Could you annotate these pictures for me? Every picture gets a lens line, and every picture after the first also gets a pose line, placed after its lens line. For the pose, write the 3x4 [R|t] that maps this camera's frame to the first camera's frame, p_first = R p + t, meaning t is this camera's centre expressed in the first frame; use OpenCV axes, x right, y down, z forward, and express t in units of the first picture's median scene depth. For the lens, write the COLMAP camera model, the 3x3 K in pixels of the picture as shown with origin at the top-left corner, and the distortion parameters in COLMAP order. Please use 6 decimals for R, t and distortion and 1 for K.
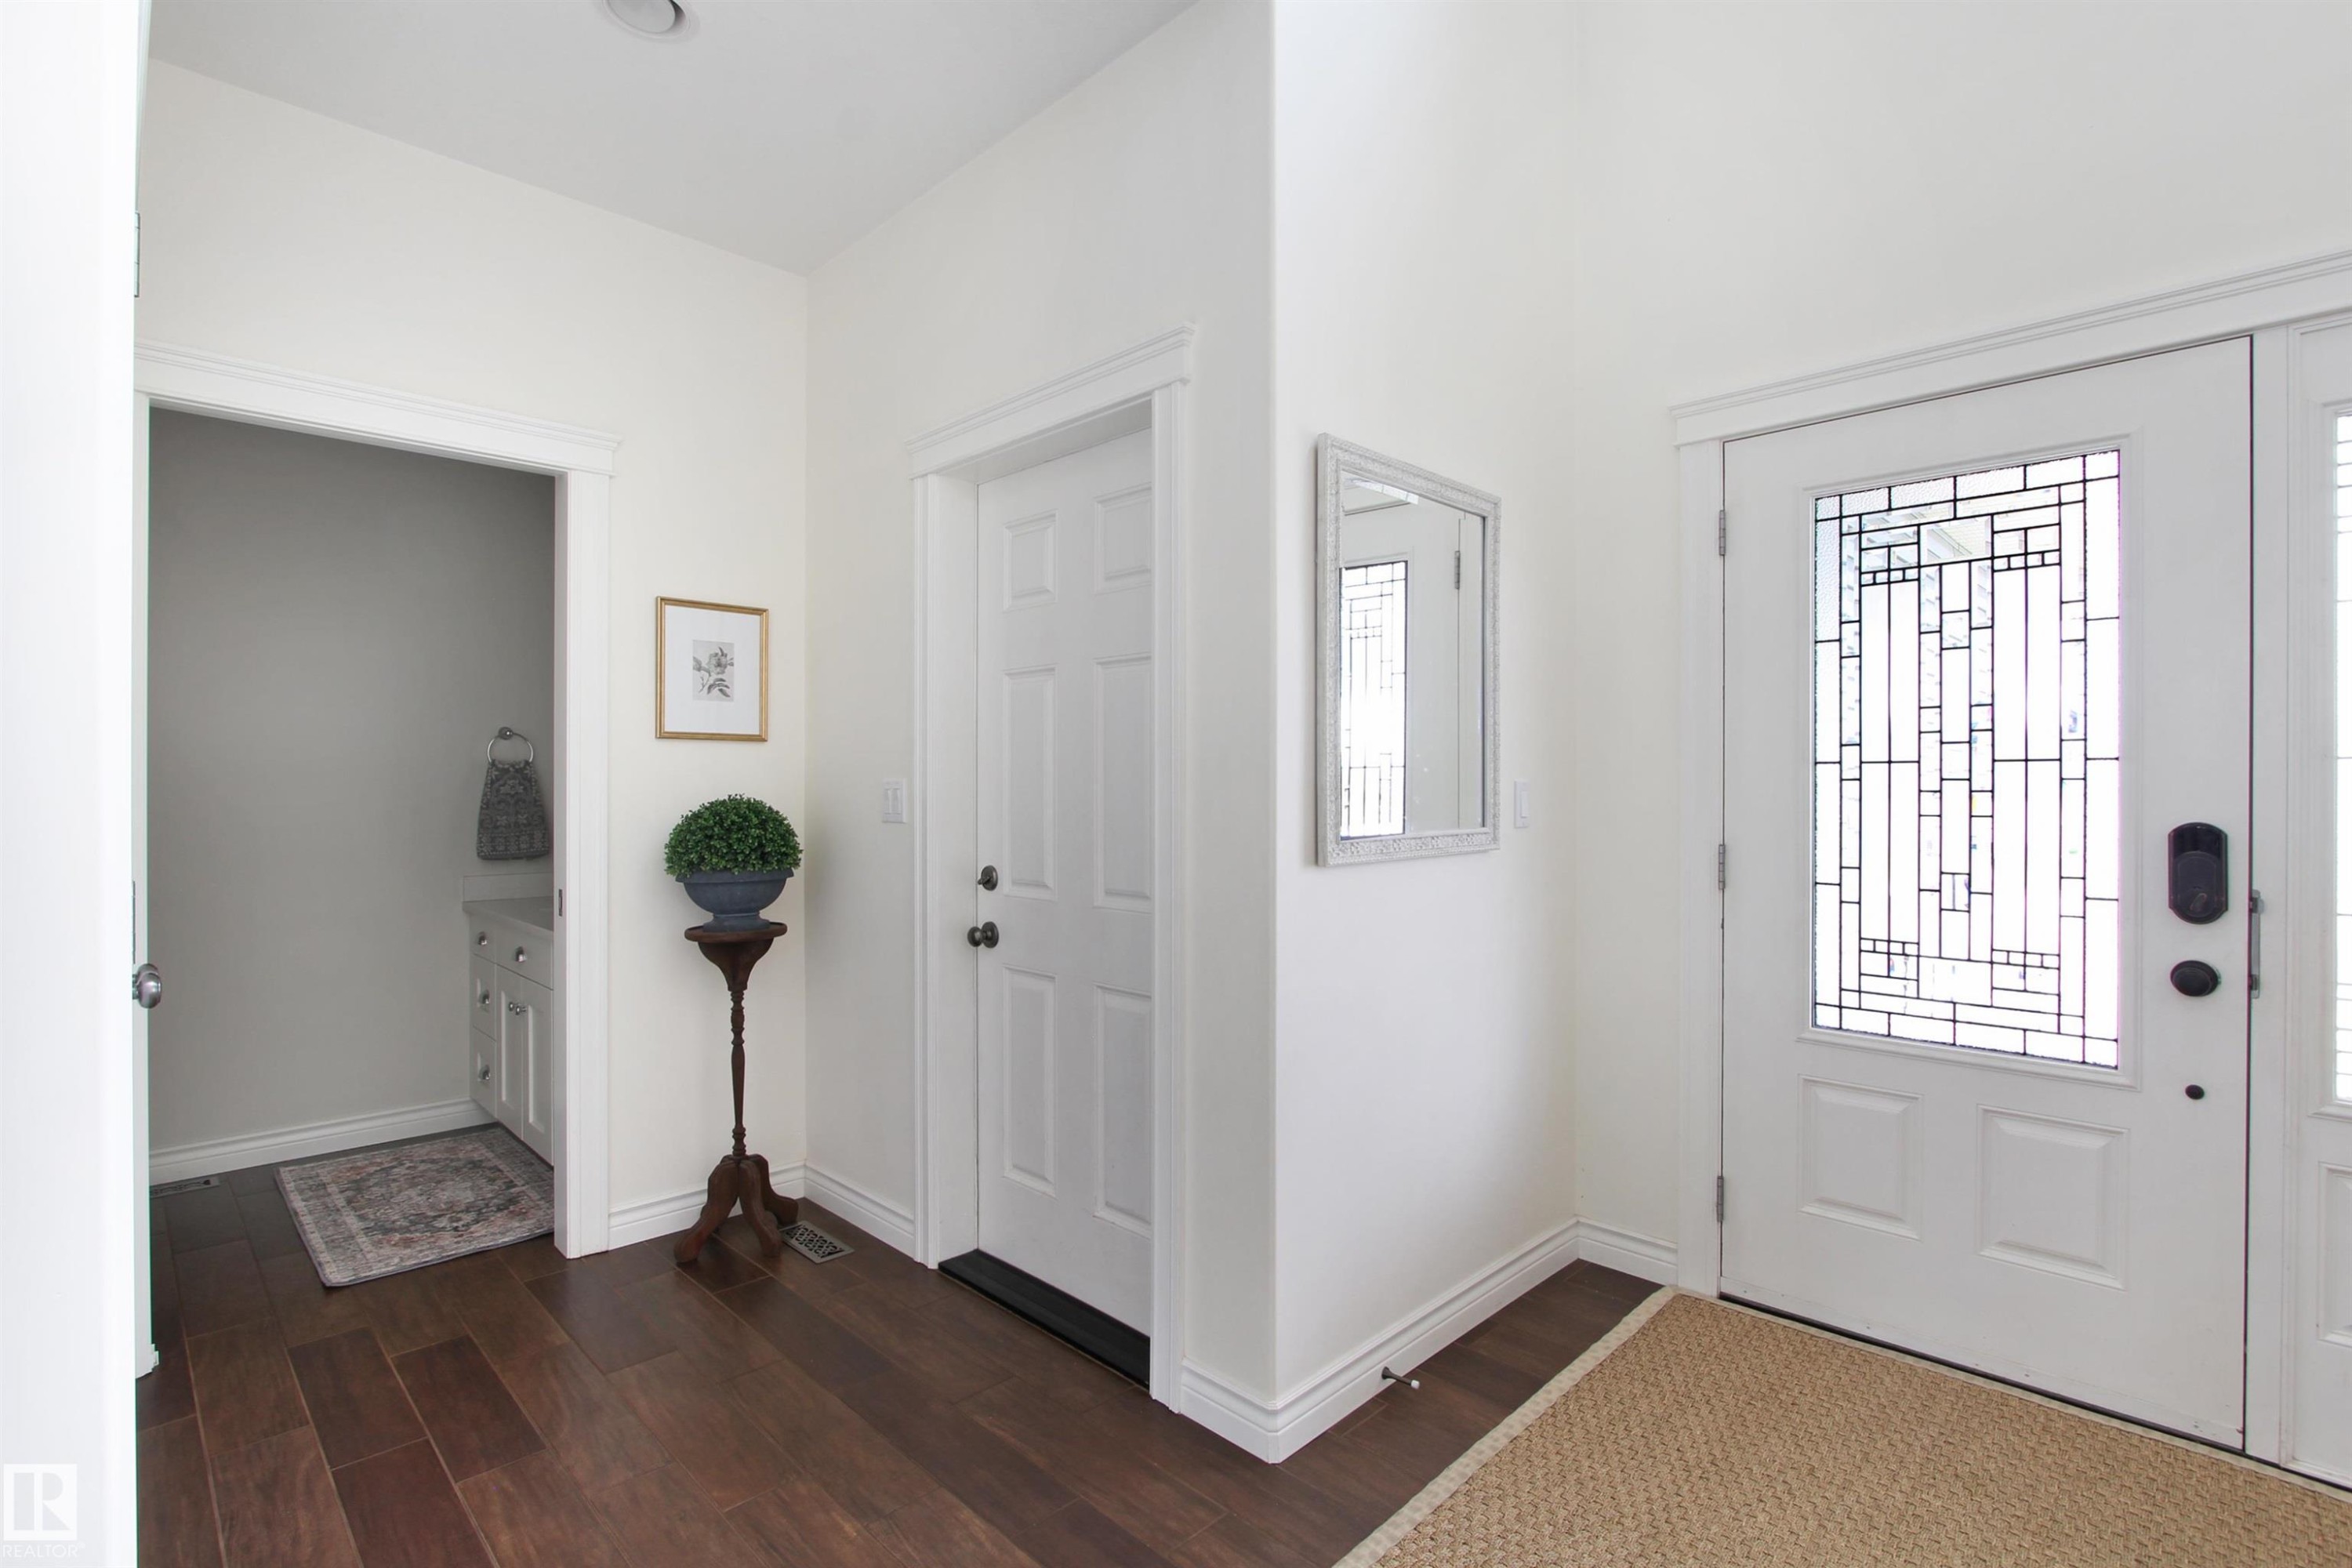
lens RADIAL K [[1084.0, 0, 1225.1], [0, 1084.0, 792.2], [0, 0, 1]] dist [-0.003461, -0.000382]
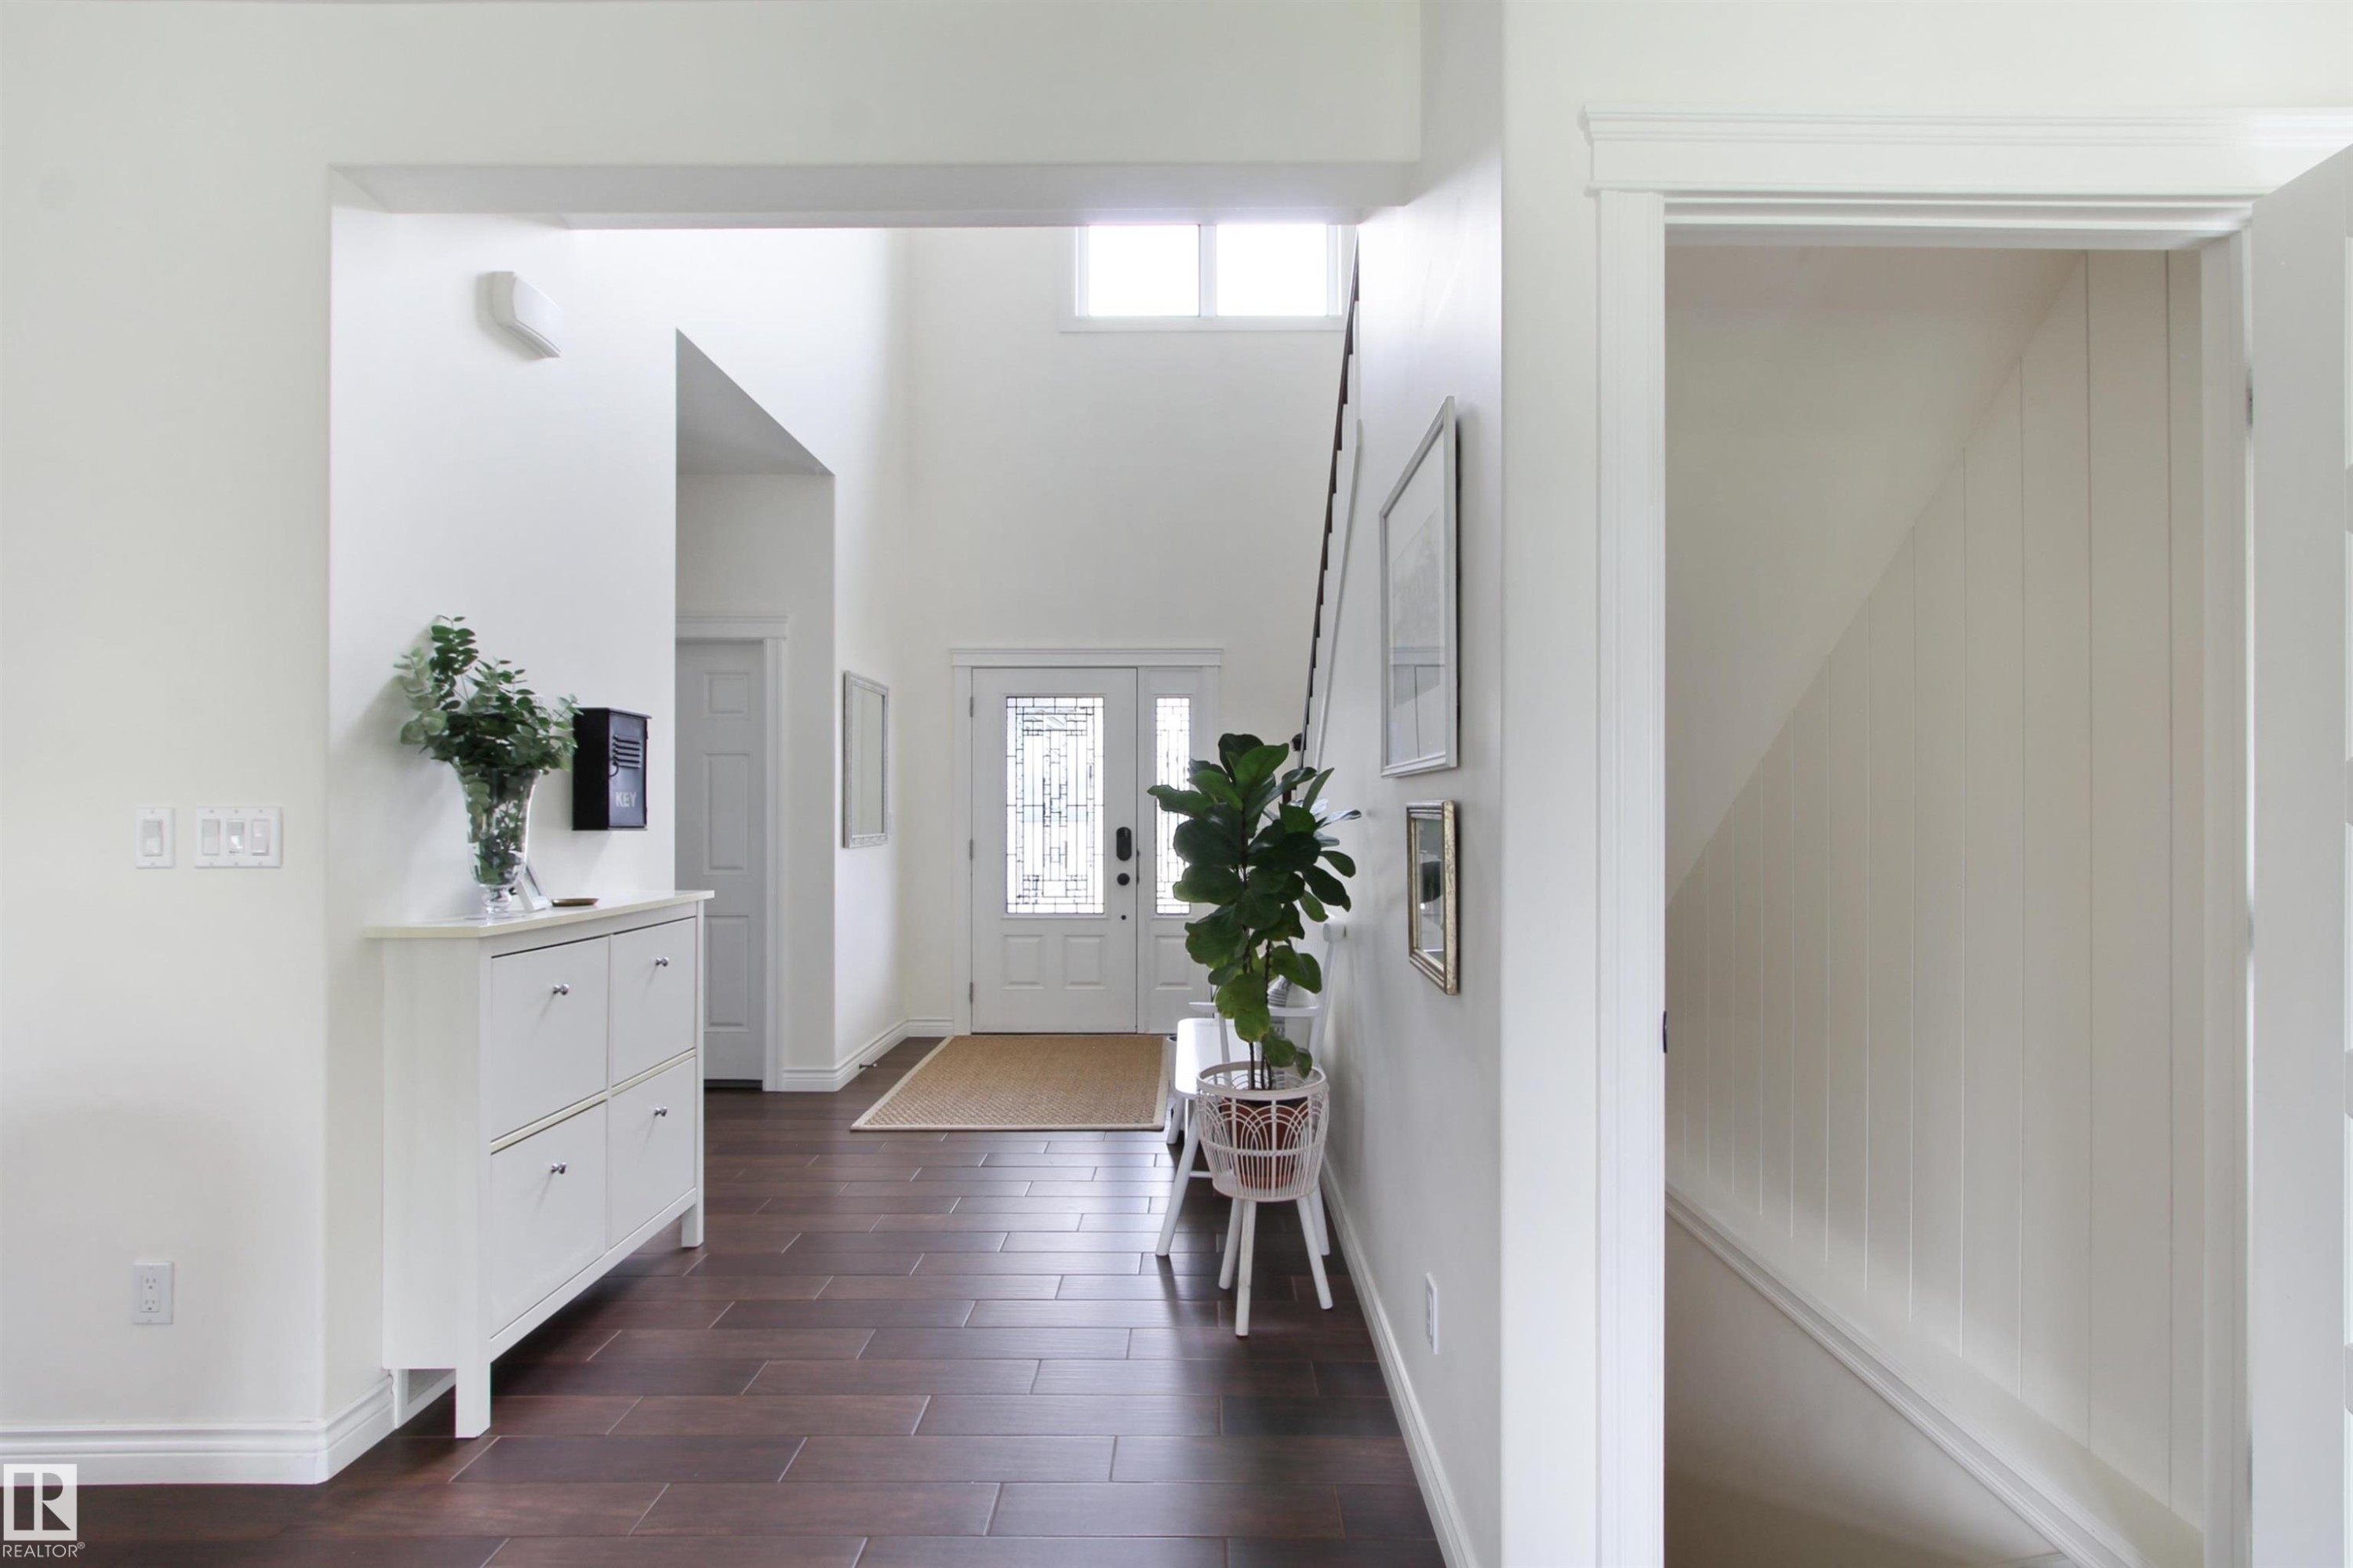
lens RADIAL K [[1115.5, 0, 1196.0], [0, 1115.5, 775.8], [0, 0, 1]] dist [-0.010025, -0.000211]
pose [[0.720098, 0.024106, 0.693454, -0.985542], [0.007421, 0.999072, -0.042437, 0.017157], [-0.693833, 0.035705, 0.719251, -1.222446]]
